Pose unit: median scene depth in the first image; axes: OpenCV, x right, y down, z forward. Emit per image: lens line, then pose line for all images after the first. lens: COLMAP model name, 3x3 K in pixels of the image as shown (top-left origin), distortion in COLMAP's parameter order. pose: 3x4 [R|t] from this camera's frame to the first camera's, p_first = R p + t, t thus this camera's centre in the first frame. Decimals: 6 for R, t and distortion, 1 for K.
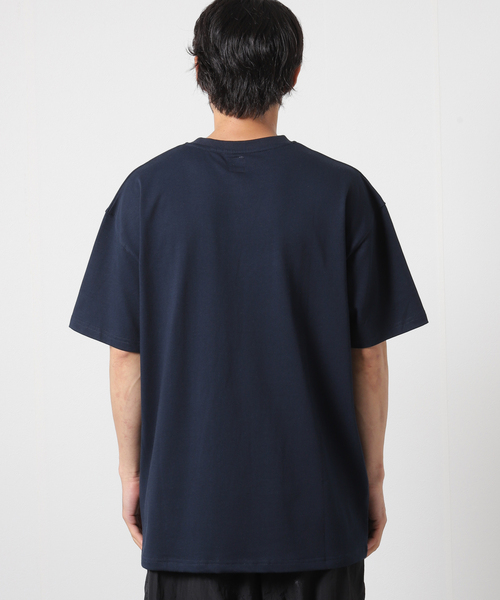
lens RADIAL K [[4497.4, 0, 250.0], [0, 4497.4, 300.0], [0, 0, 1]] dist [5.099576, -447.102678]
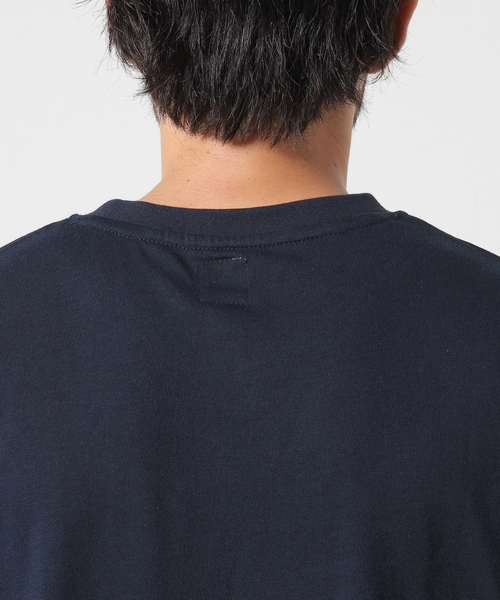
lens RADIAL K [[4497.4, 0, 250.0], [0, 4497.4, 300.0], [0, 0, 1]] dist [5.099576, -447.102678]
pose [[0.999838, -0.003149, -0.017716, 0.004855], [0.002909, 0.999904, -0.013536, -0.024126], [0.017757, 0.013483, 0.999751, 0.670072]]
